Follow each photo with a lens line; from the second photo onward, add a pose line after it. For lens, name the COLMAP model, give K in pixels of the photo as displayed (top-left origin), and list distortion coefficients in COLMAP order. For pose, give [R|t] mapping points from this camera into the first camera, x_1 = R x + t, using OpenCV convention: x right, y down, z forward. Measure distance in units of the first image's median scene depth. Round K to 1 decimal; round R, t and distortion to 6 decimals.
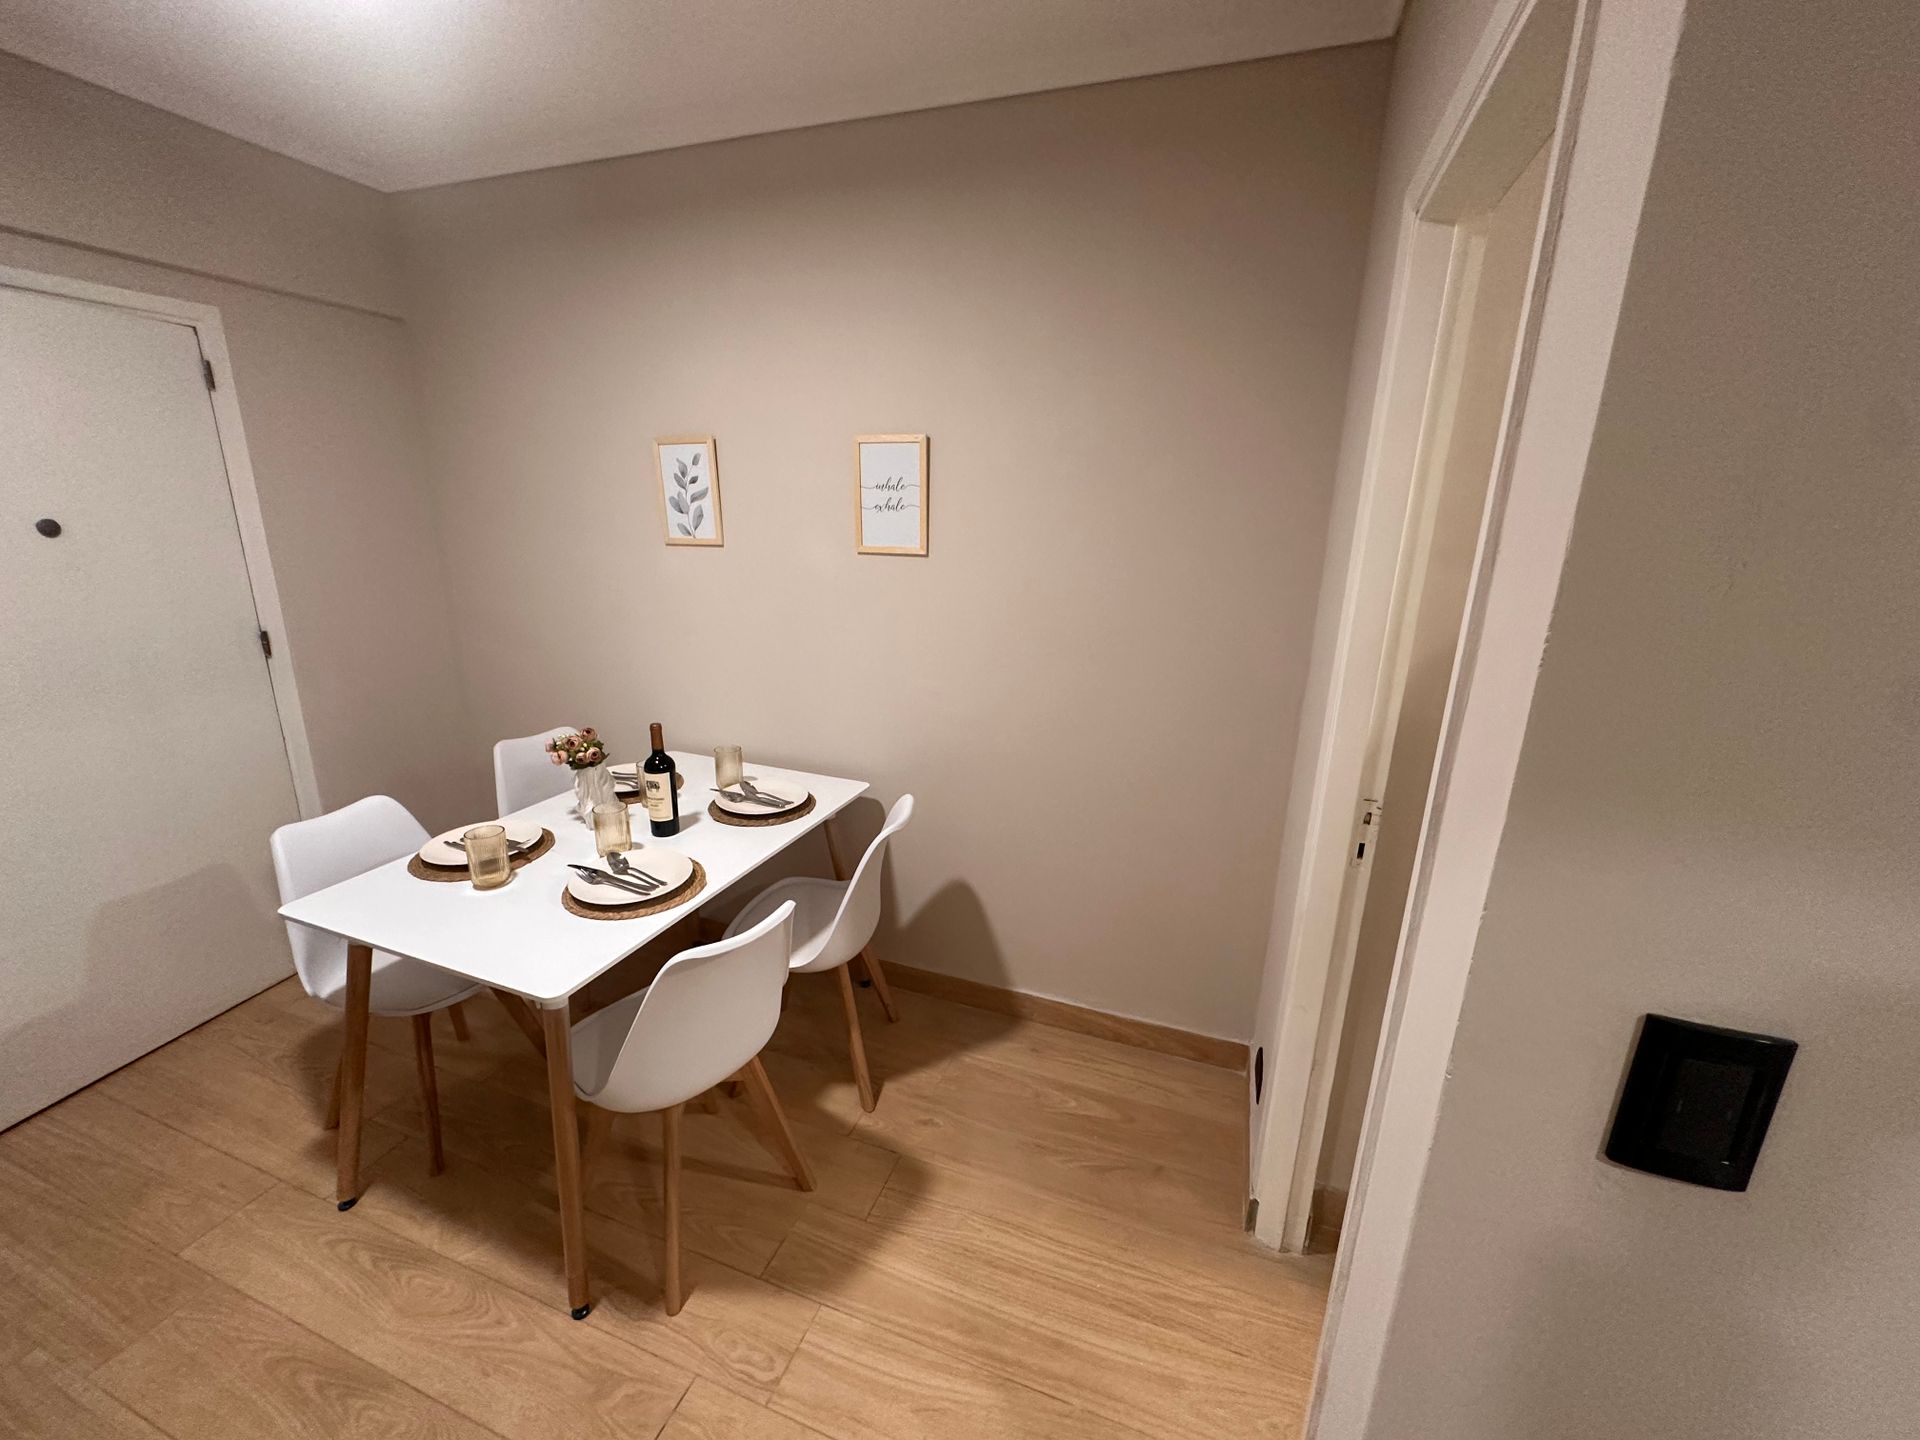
lens RADIAL K [[762.3, 0, 961.5], [0, 762.3, 722.3], [0, 0, 1]] dist [-0.006068, 0.001562]
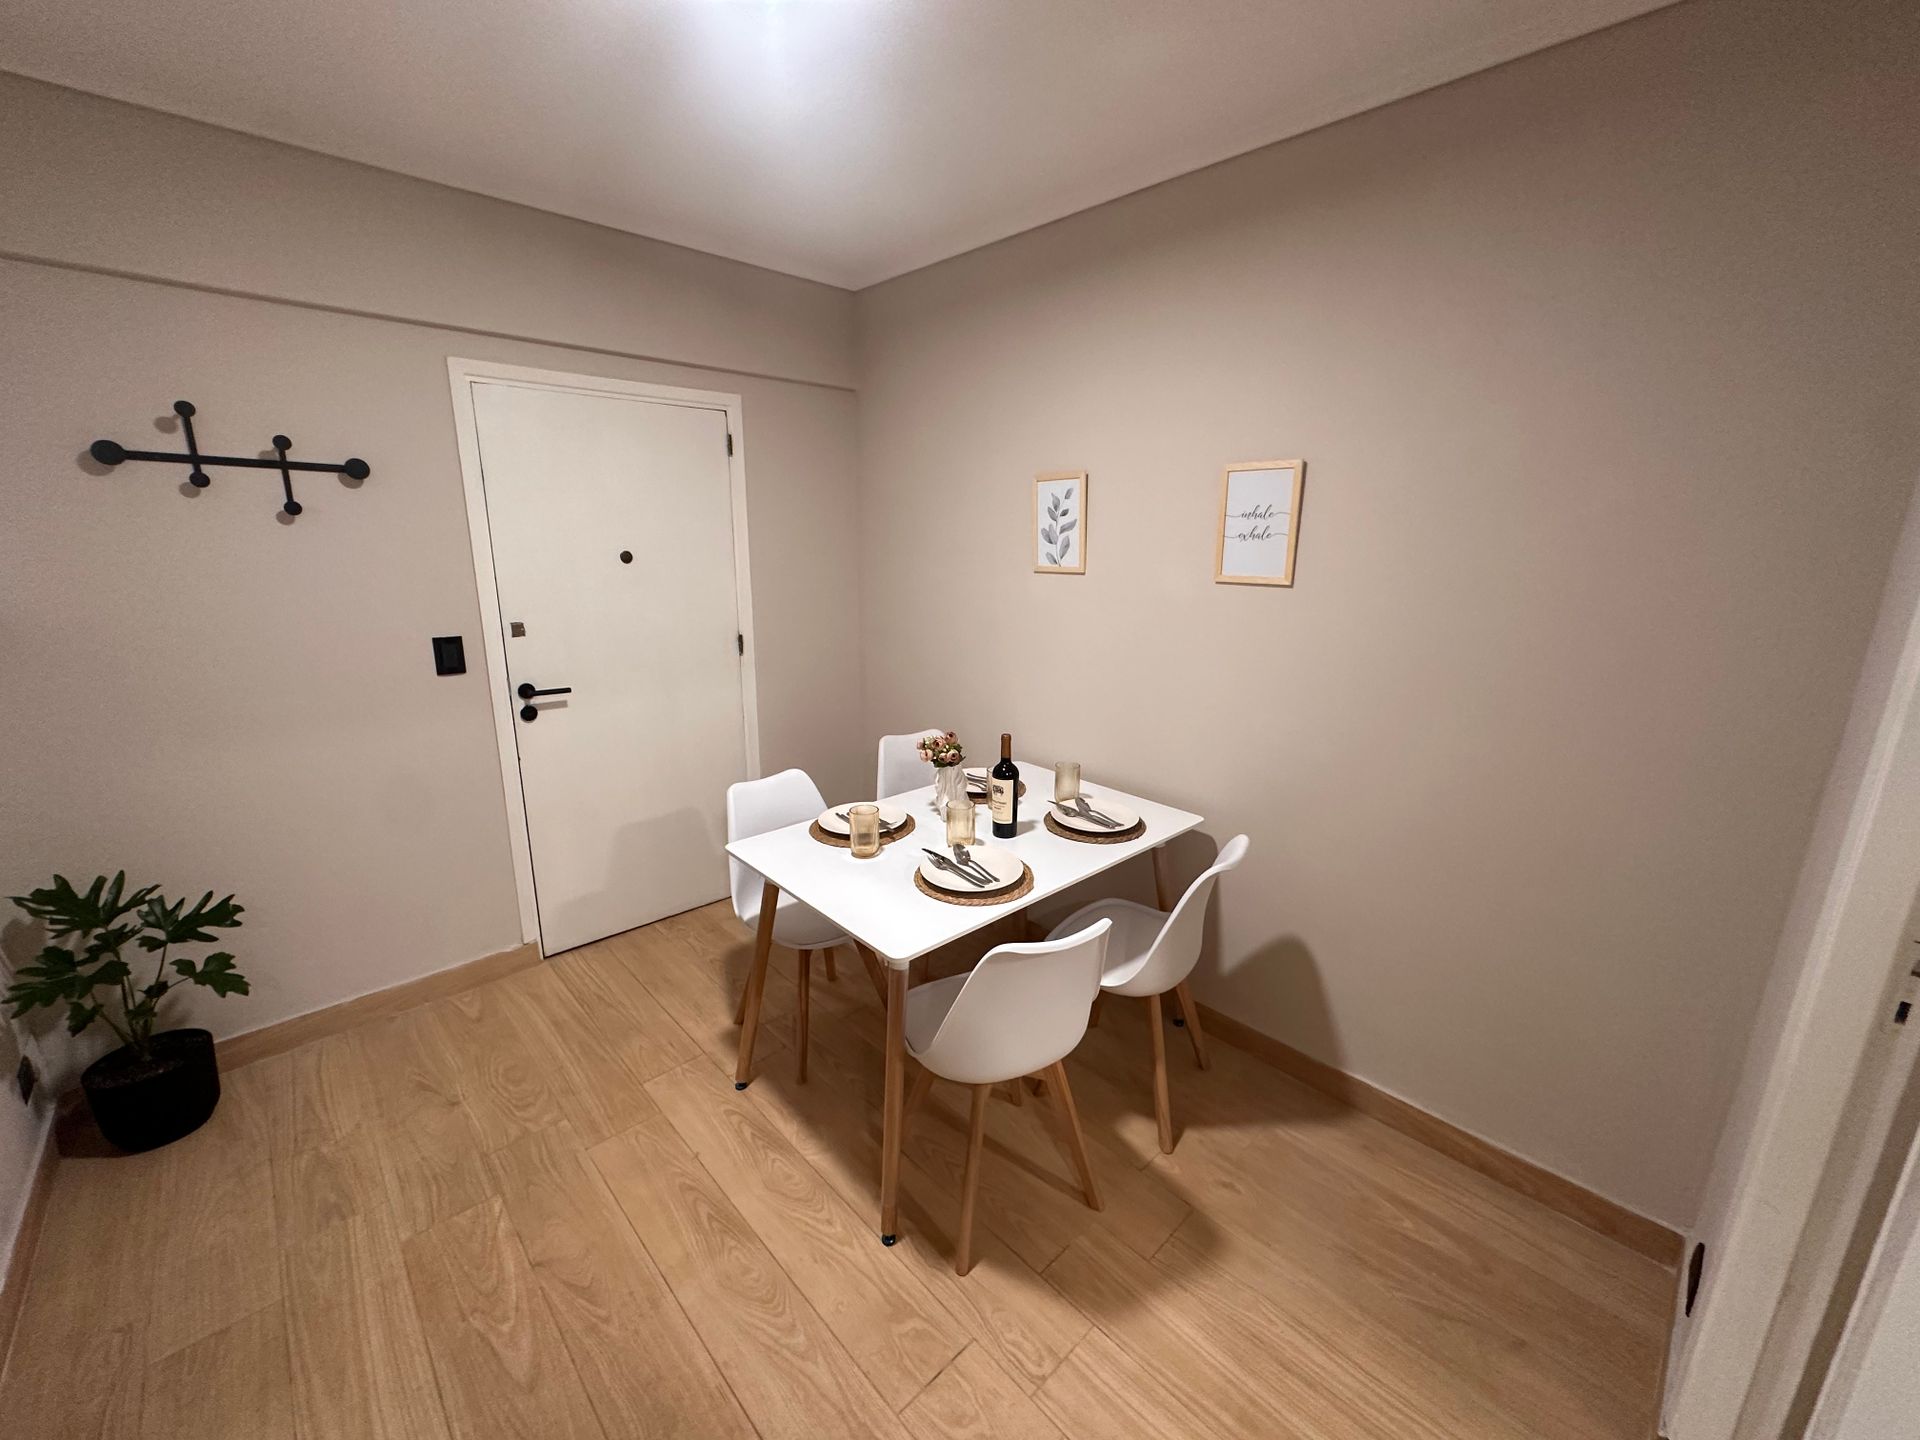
lens RADIAL K [[762.3, 0, 960.5], [0, 762.3, 721.9], [0, 0, 1]] dist [-0.006068, 0.001562]
pose [[0.894900, 0.092802, -0.436511, 0.017575], [-0.107380, 0.994179, -0.008779, 0.000876], [0.433155, 0.054729, 0.899656, -0.019782]]
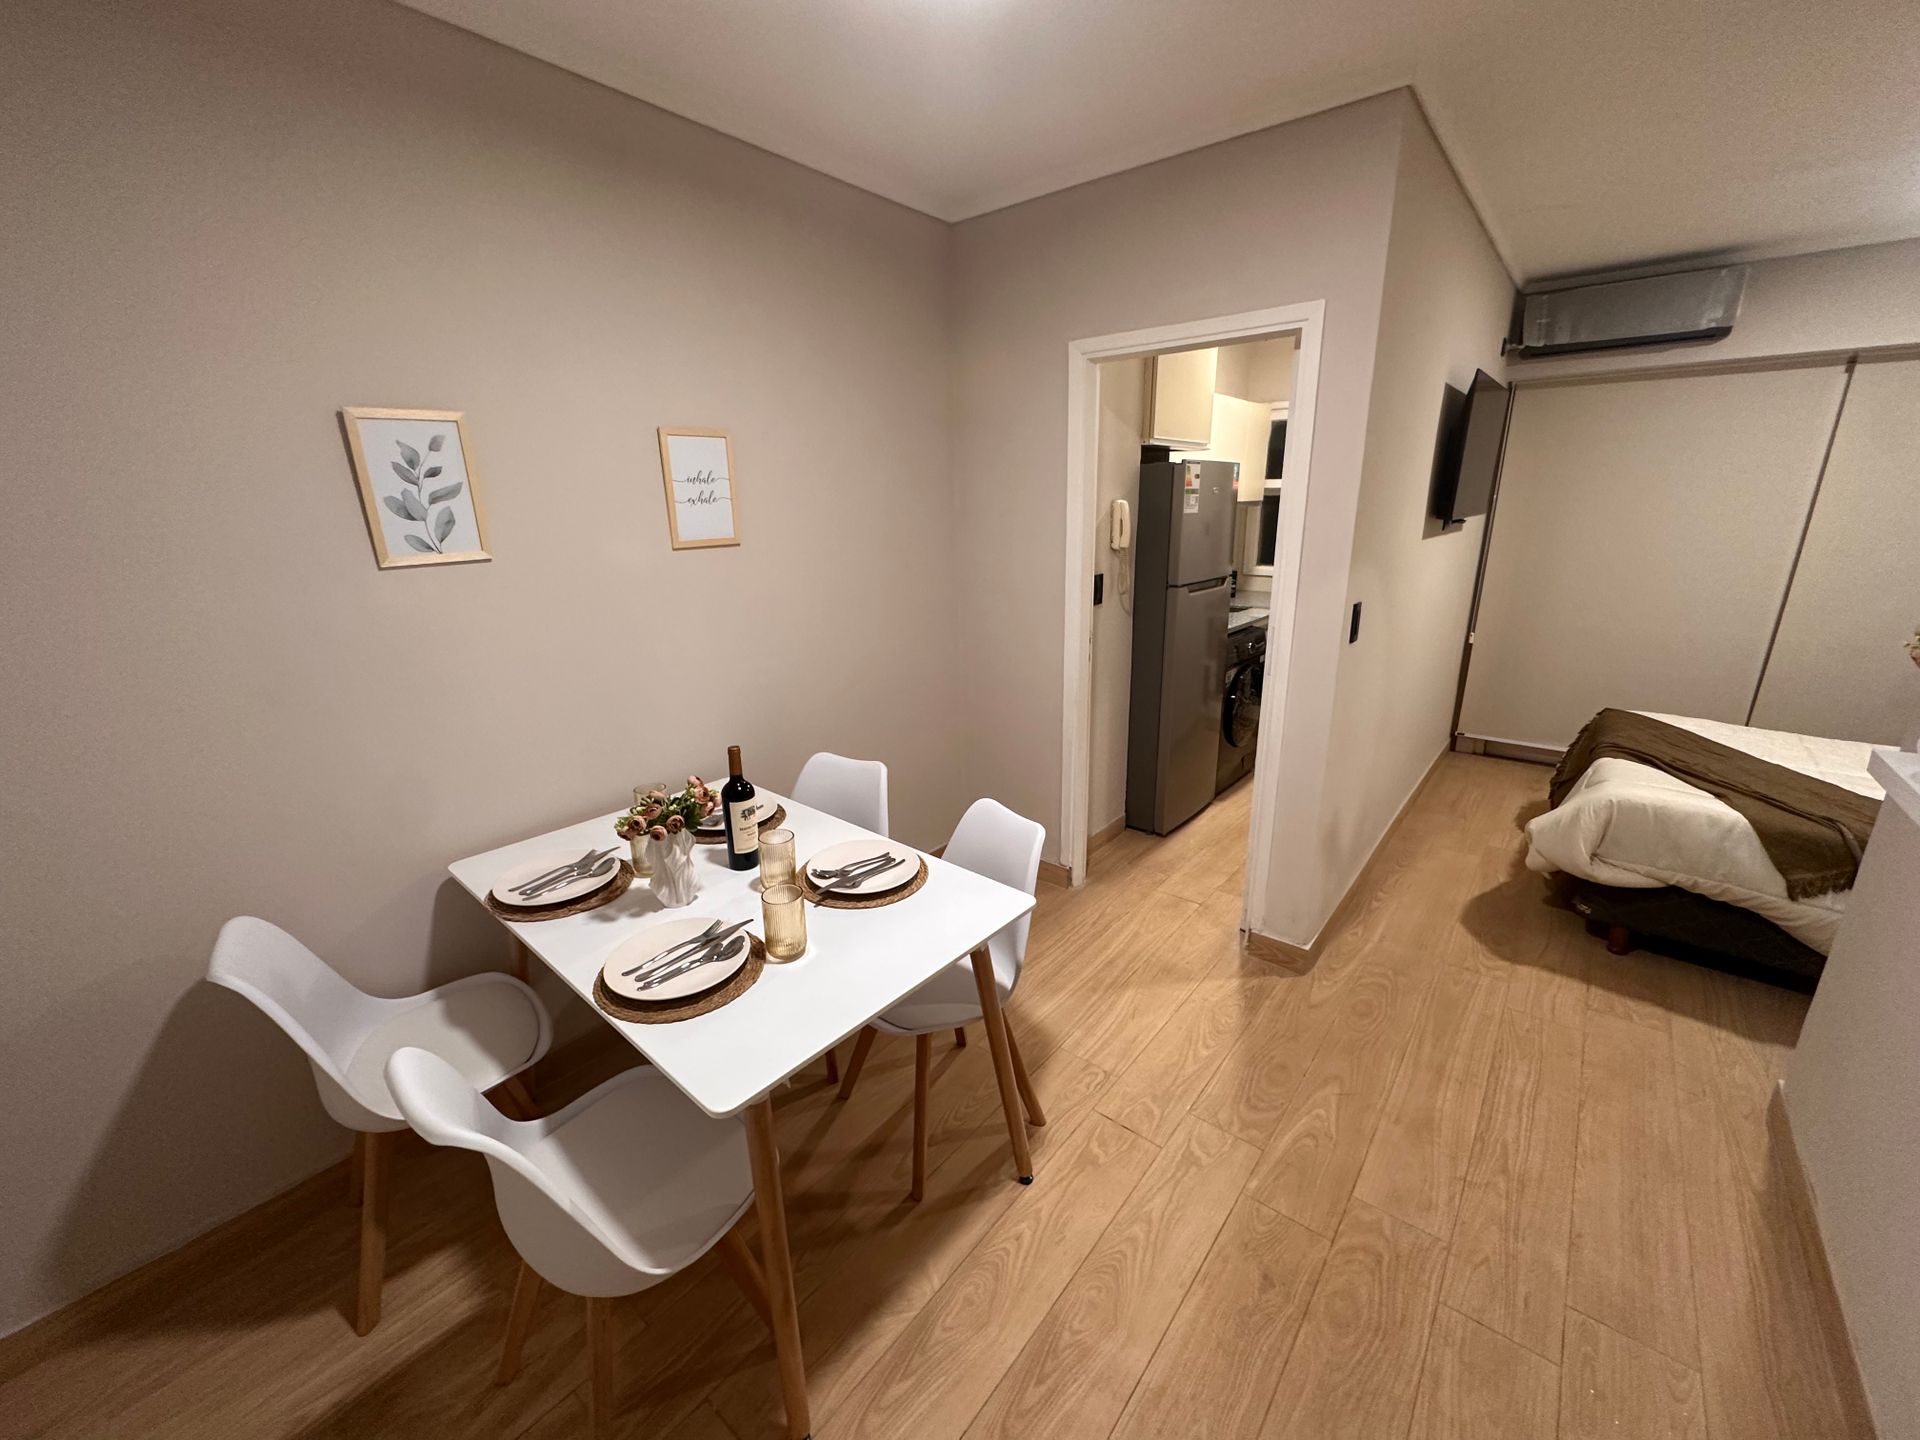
lens RADIAL K [[762.3, 0, 961.2], [0, 762.3, 723.3], [0, 0, 1]] dist [-0.006068, 0.001562]
pose [[0.337778, -0.295513, 0.893632, -1.126412], [0.272178, 0.939538, 0.207815, -0.140875], [-0.901014, 0.173032, 0.397787, 0.397124]]
